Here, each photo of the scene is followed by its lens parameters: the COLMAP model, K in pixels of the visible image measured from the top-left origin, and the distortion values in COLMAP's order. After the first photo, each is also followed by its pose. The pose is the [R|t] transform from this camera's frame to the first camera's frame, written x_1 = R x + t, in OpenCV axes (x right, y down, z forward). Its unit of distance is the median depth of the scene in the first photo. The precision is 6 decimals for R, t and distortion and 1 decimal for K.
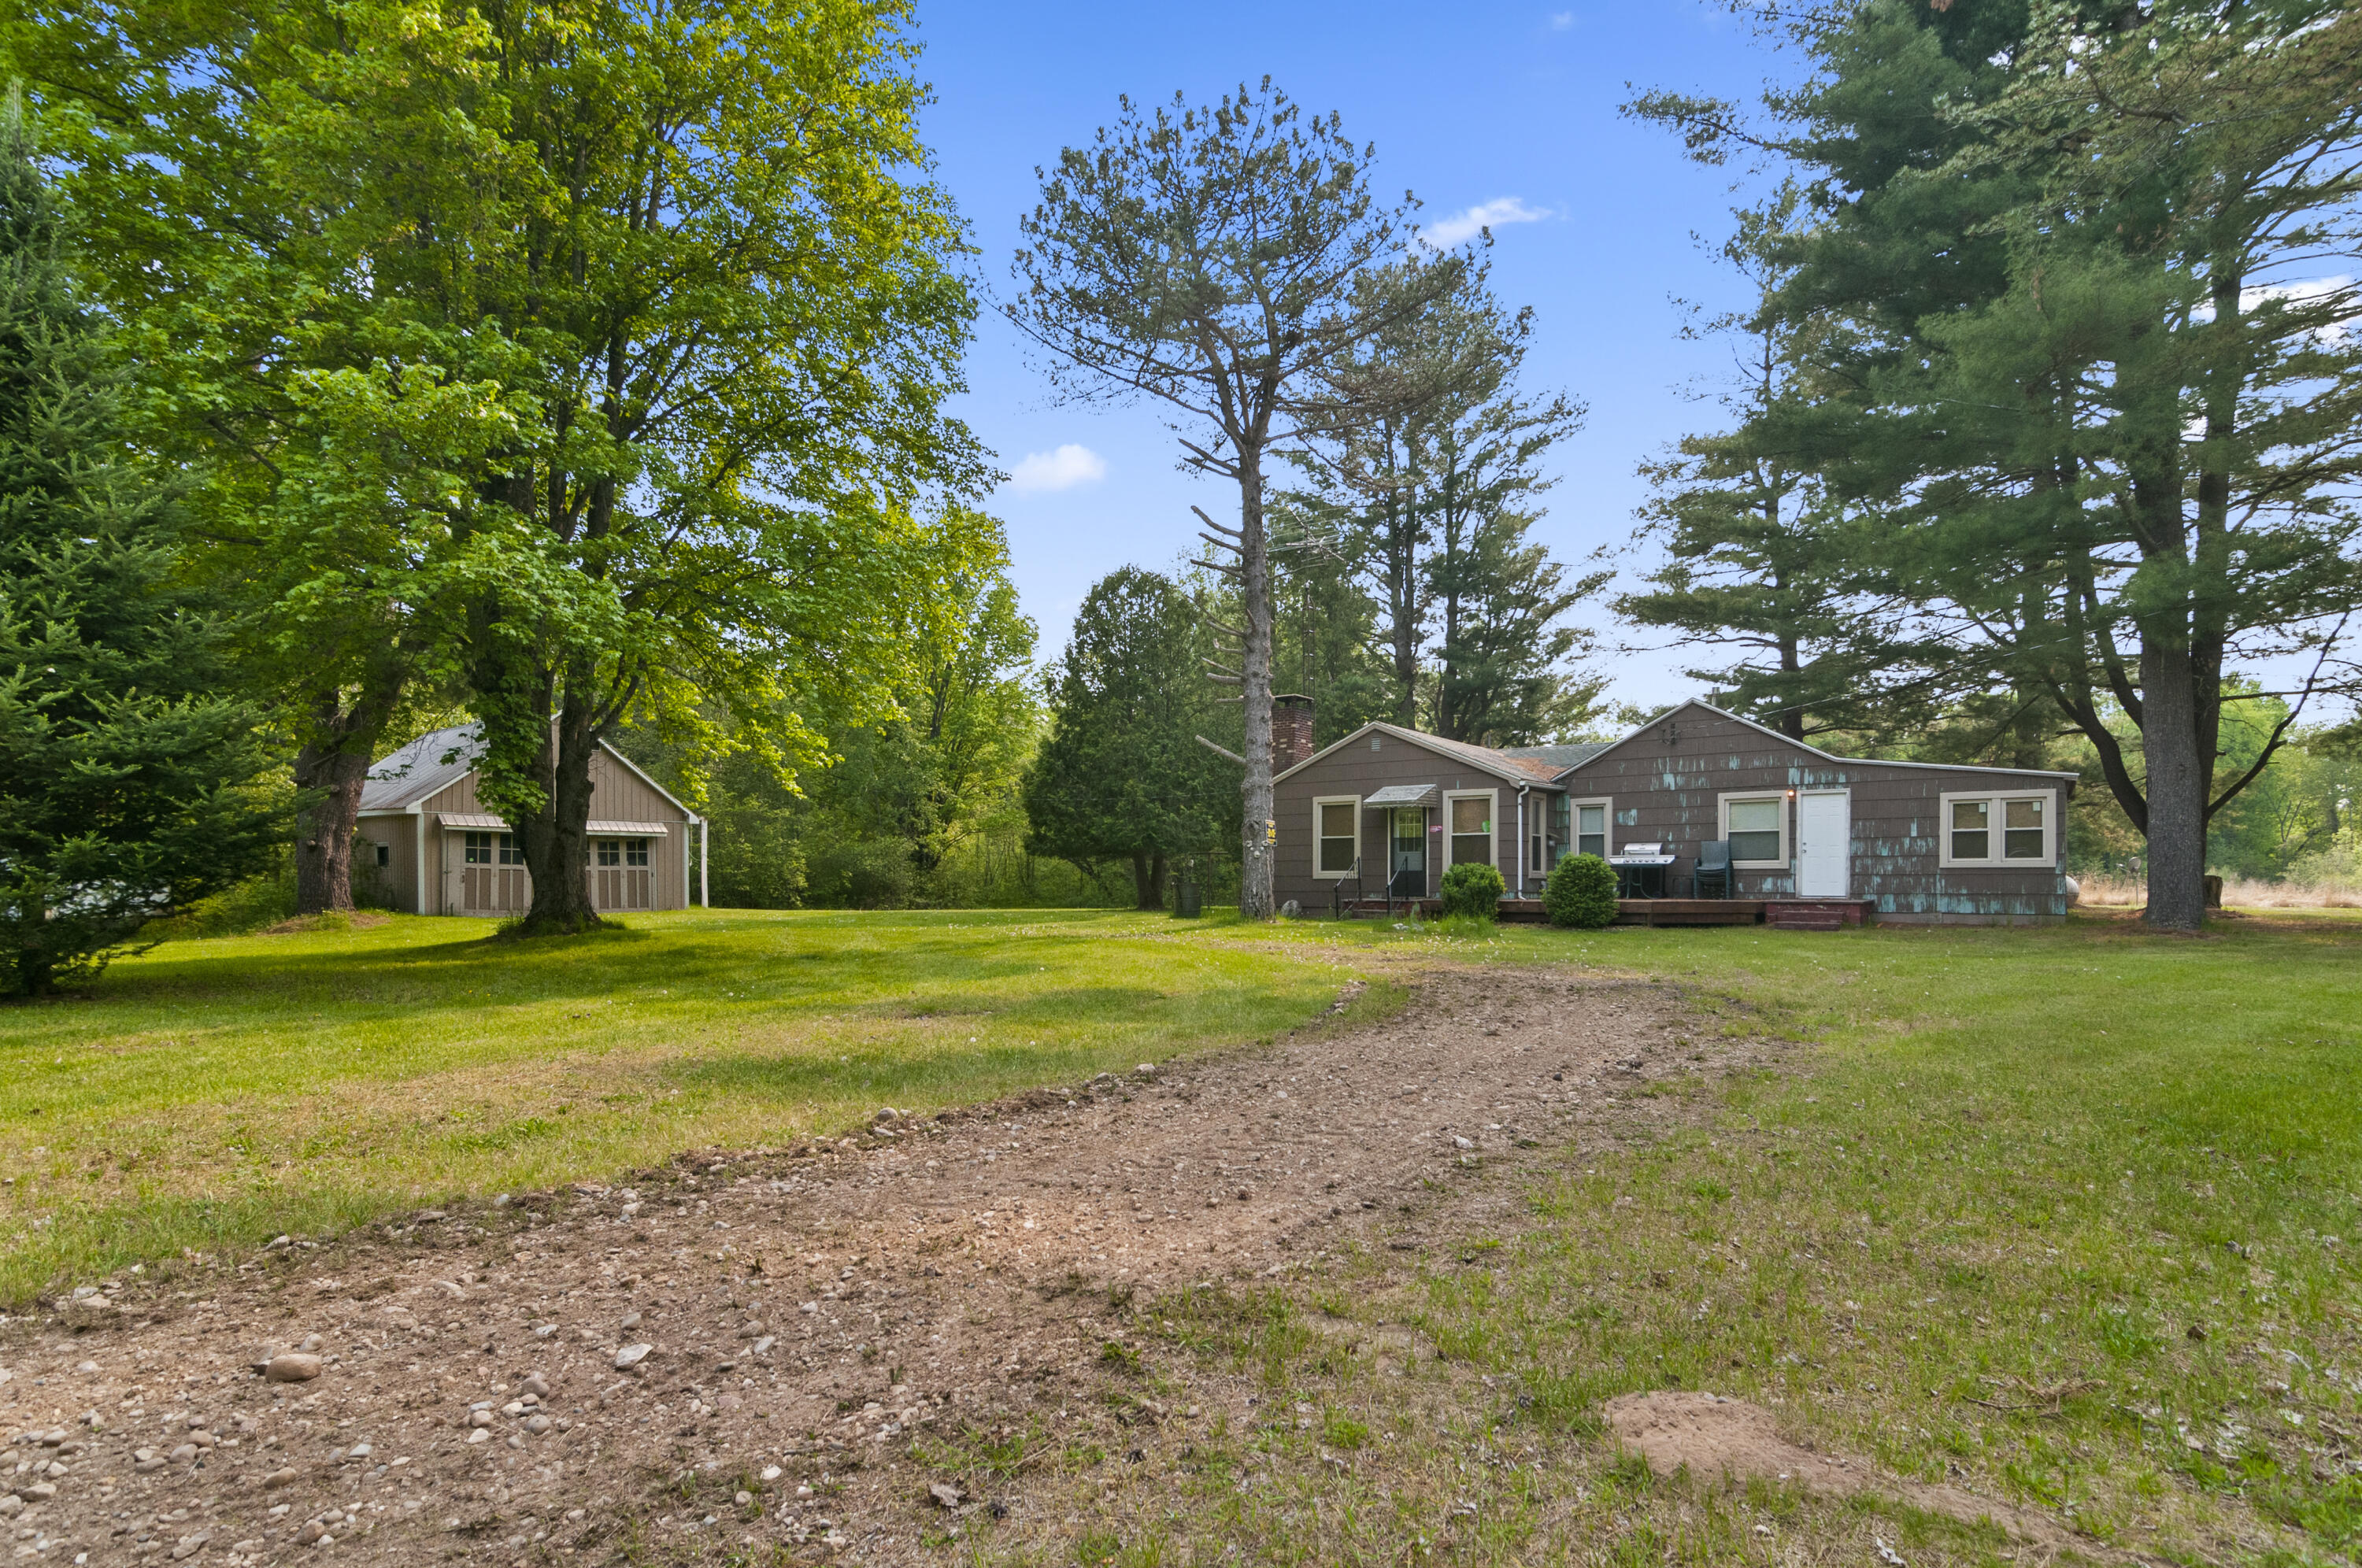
lens RADIAL K [[1108.5, 0, 1234.3], [0, 1108.5, 865.3], [0, 0, 1]] dist [0.003097, 0.000359]
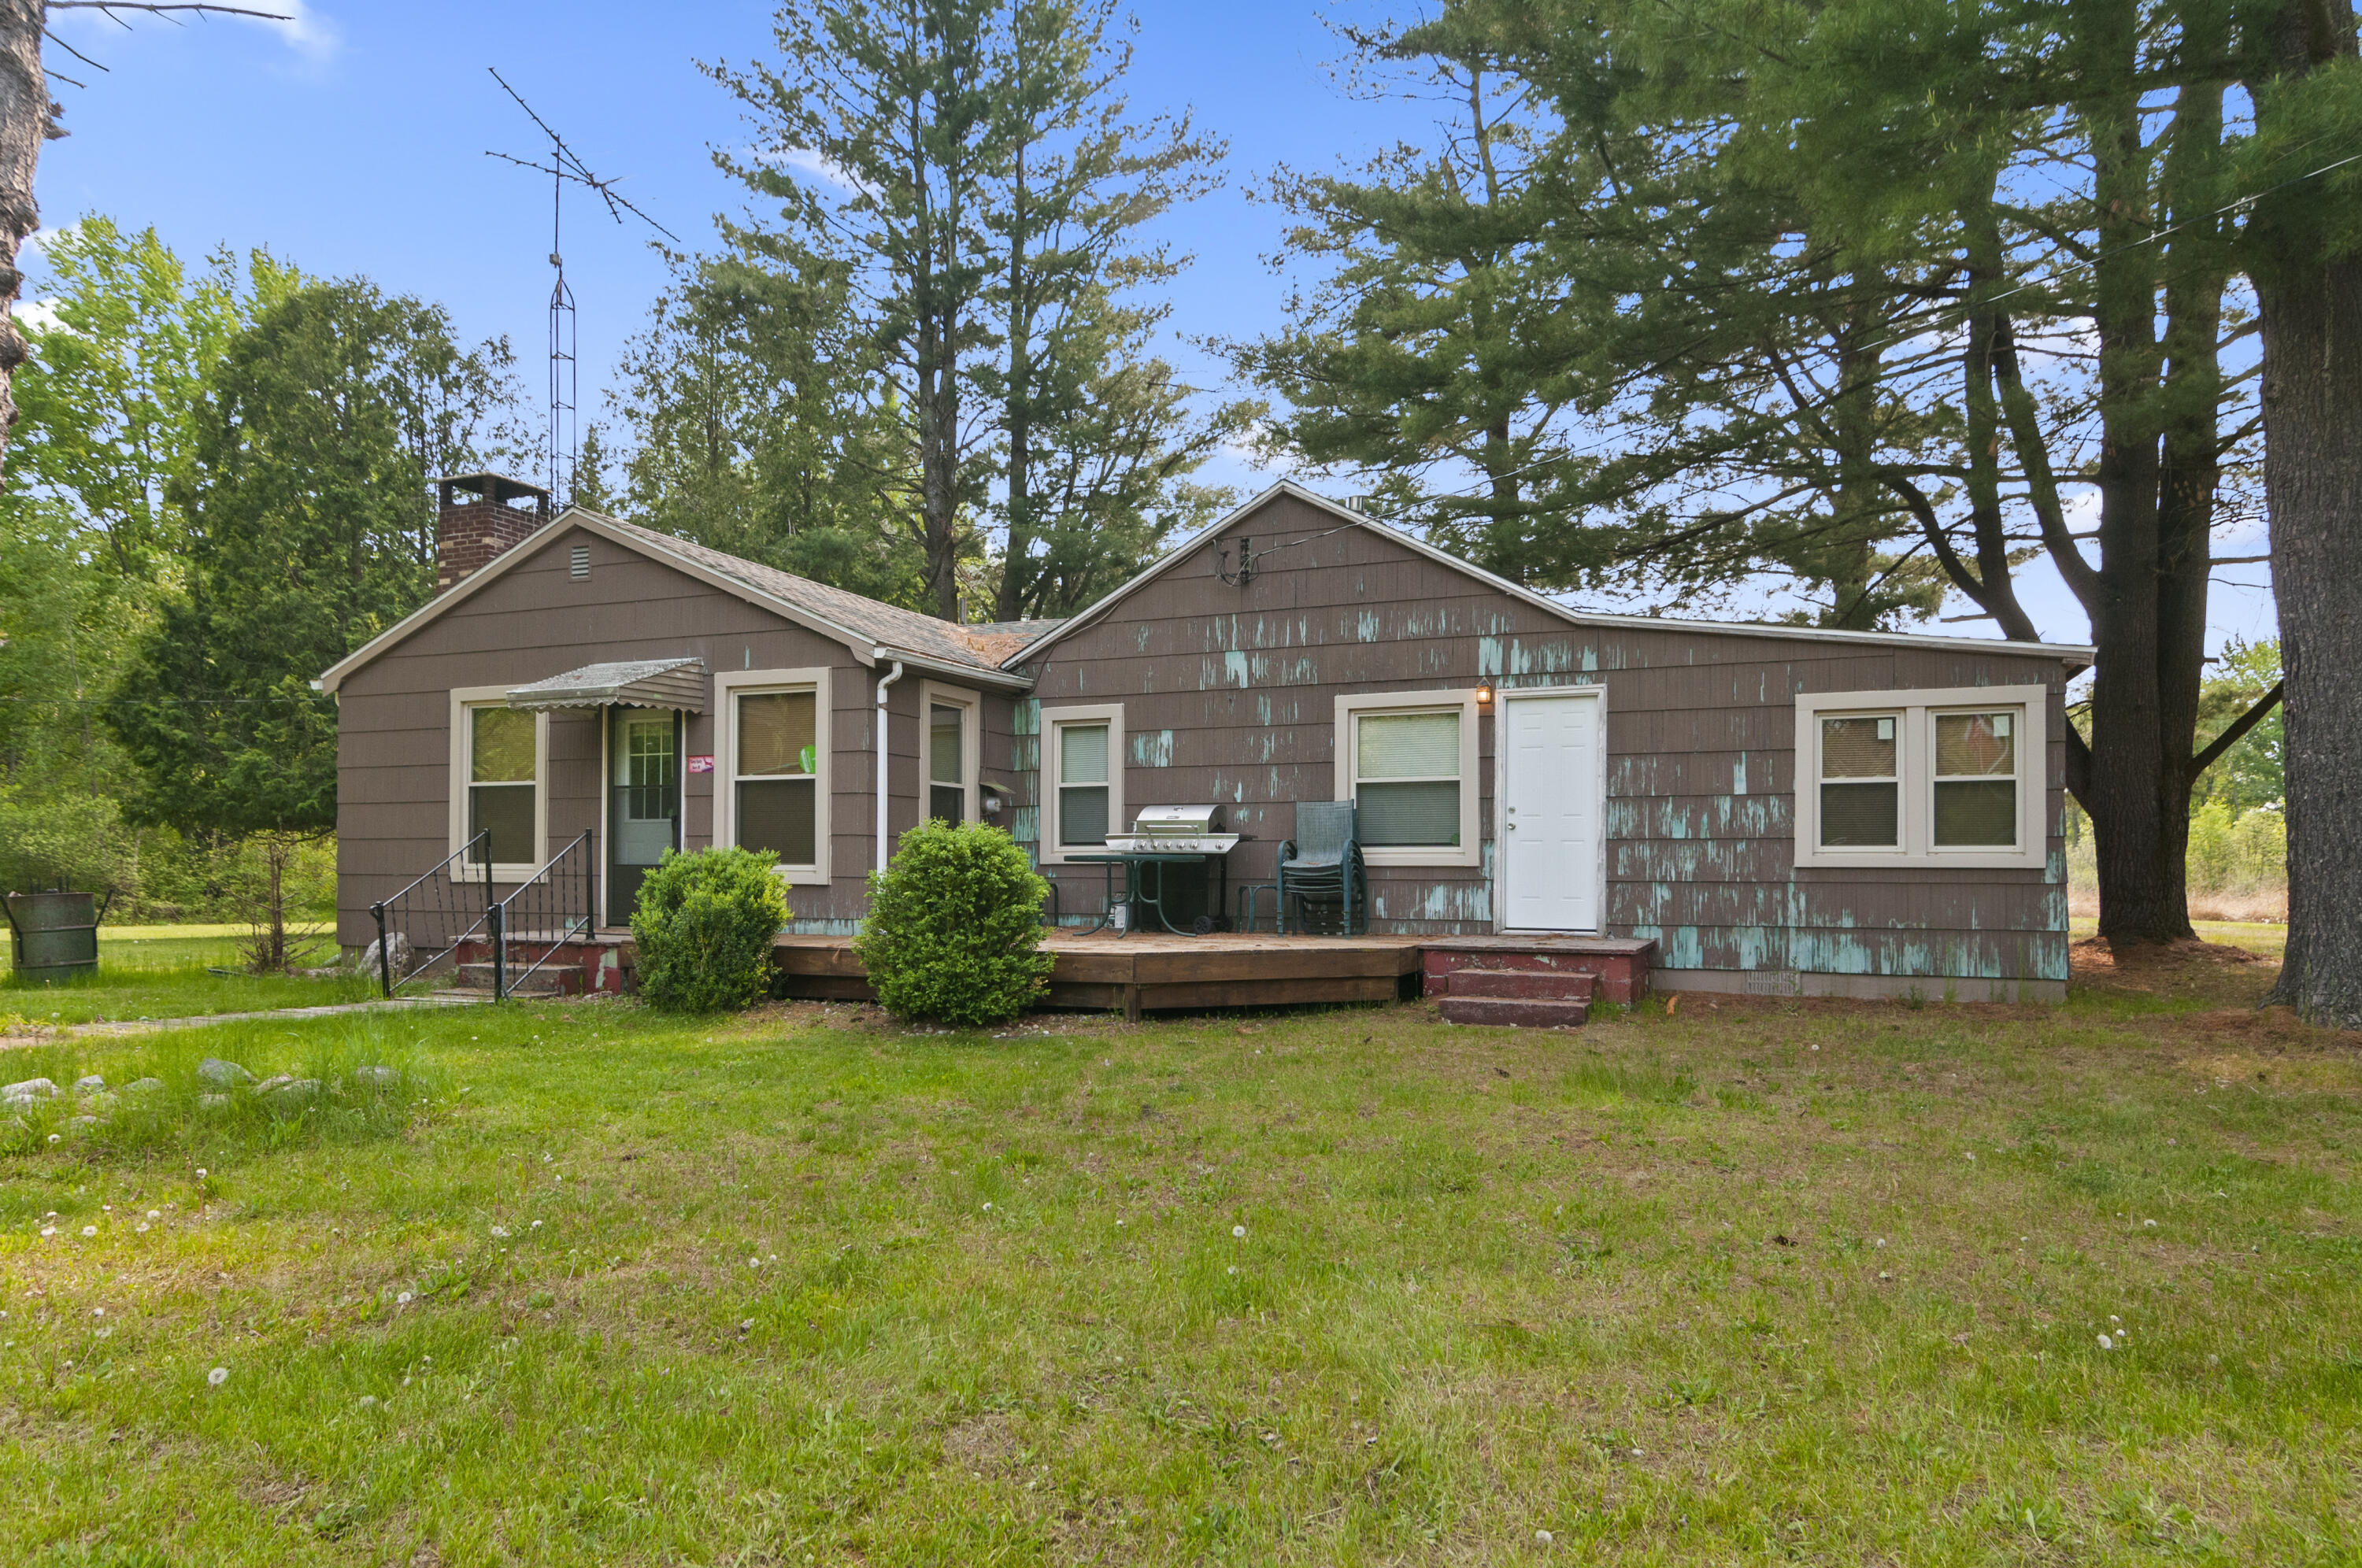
lens RADIAL K [[1429.0, 0, 1178.7], [0, 1429.0, 790.8], [0, 0, 1]] dist [-0.010194, -0.001180]
pose [[0.974237, 0.016780, 0.224903, 0.255946], [-0.007748, 0.999130, -0.040983, -0.002697], [-0.225395, 0.038185, 0.973519, 0.474941]]
